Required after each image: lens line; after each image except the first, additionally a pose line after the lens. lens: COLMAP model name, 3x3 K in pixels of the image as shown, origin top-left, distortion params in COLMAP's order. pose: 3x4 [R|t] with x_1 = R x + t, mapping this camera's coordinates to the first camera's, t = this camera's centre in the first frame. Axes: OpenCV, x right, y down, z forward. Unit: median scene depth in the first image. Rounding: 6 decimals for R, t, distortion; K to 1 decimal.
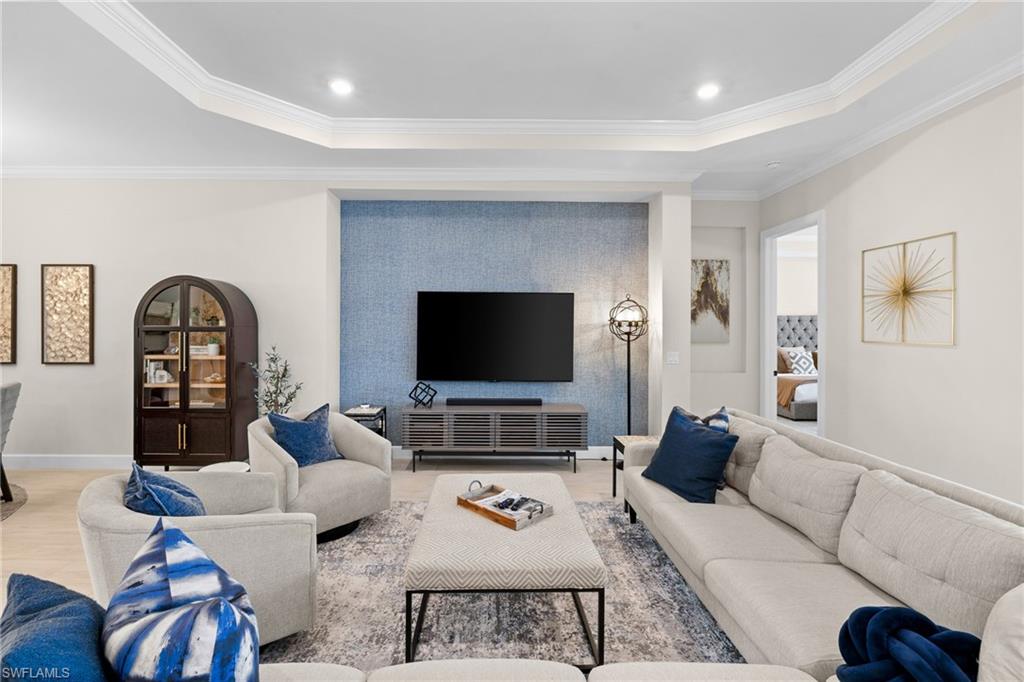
lens RADIAL K [[457.0, 0, 509.2], [0, 457.0, 326.6], [0, 0, 1]] dist [-0.002528, -0.000190]
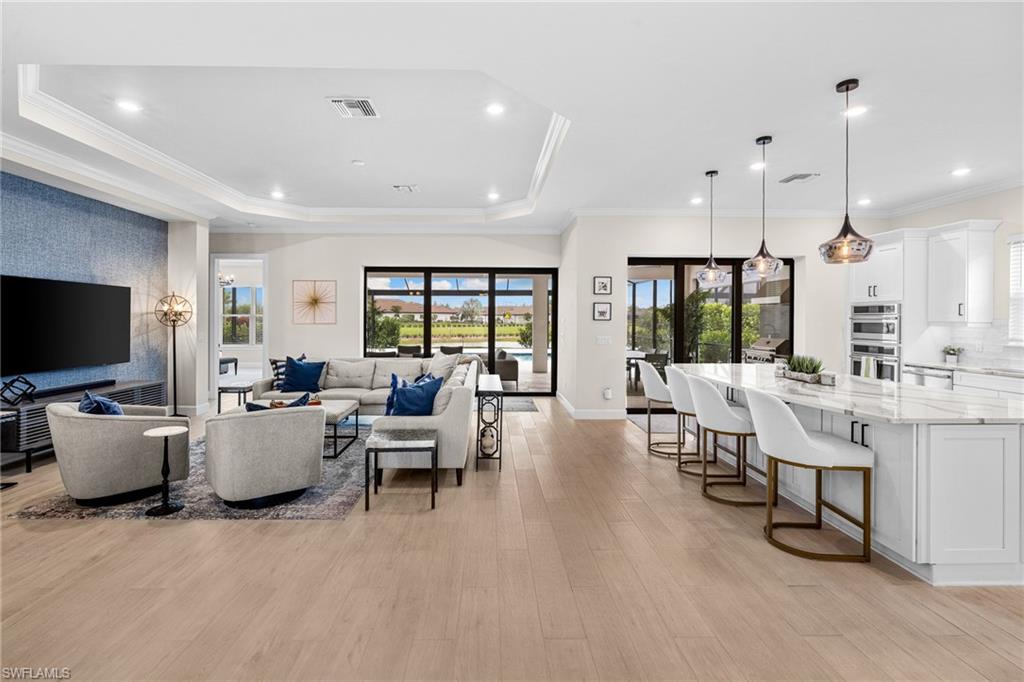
lens RADIAL K [[459.2, 0, 503.2], [0, 459.2, 318.5], [0, 0, 1]] dist [-0.000976, 0.000017]
pose [[-0.024031, -0.004157, 0.999703, -1.089916], [-0.008087, 0.999959, 0.003964, -0.004727], [-0.999679, -0.007989, -0.024063, 0.061246]]
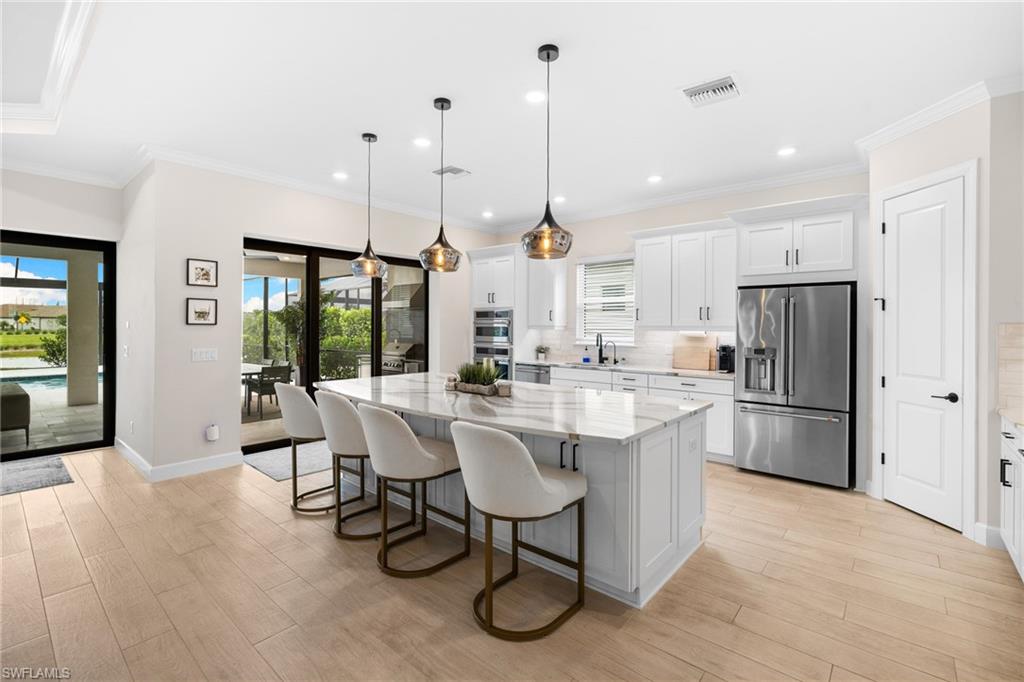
lens RADIAL K [[457.0, 0, 509.2], [0, 457.0, 326.6], [0, 0, 1]] dist [-0.002528, -0.000190]
pose [[-0.750905, -0.009670, 0.660339, -0.776728], [-0.009323, 0.999948, 0.004043, -0.002499], [-0.660344, -0.003120, -0.750956, 0.009922]]
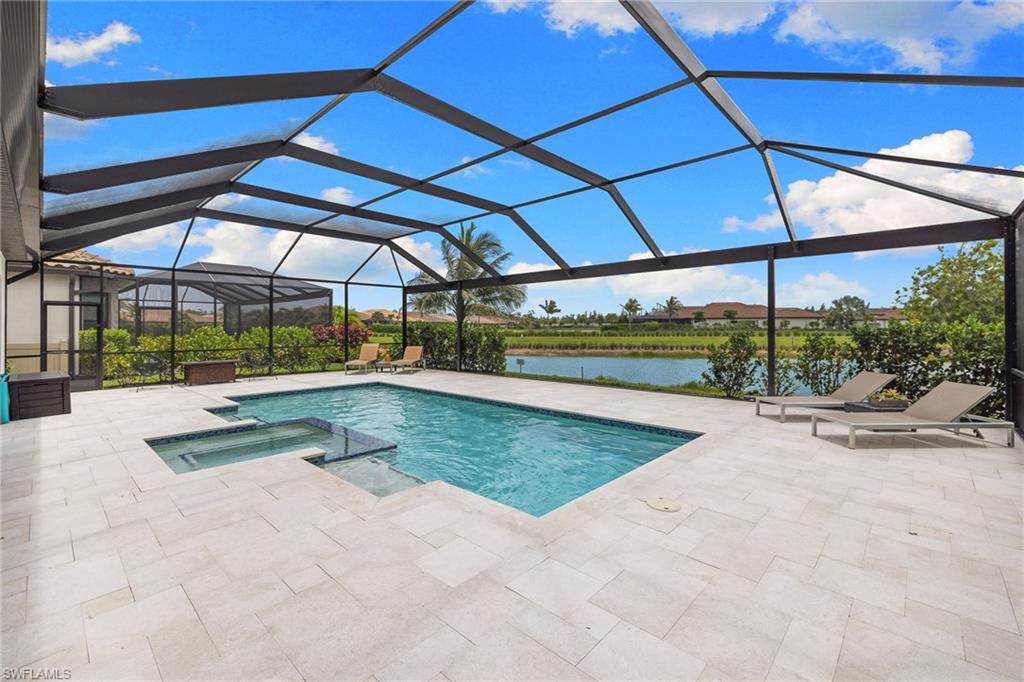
lens RADIAL K [[443.0, 0, 512.0], [0, 443.0, 341.0], [0, 0, 1]] dist [0.002008, 0.000254]
pose [[0.685103, -0.031422, 0.727768, 1.711605], [0.004486, 0.999232, 0.038920, 0.012209], [-0.728432, -0.023399, 0.684718, -0.931566]]
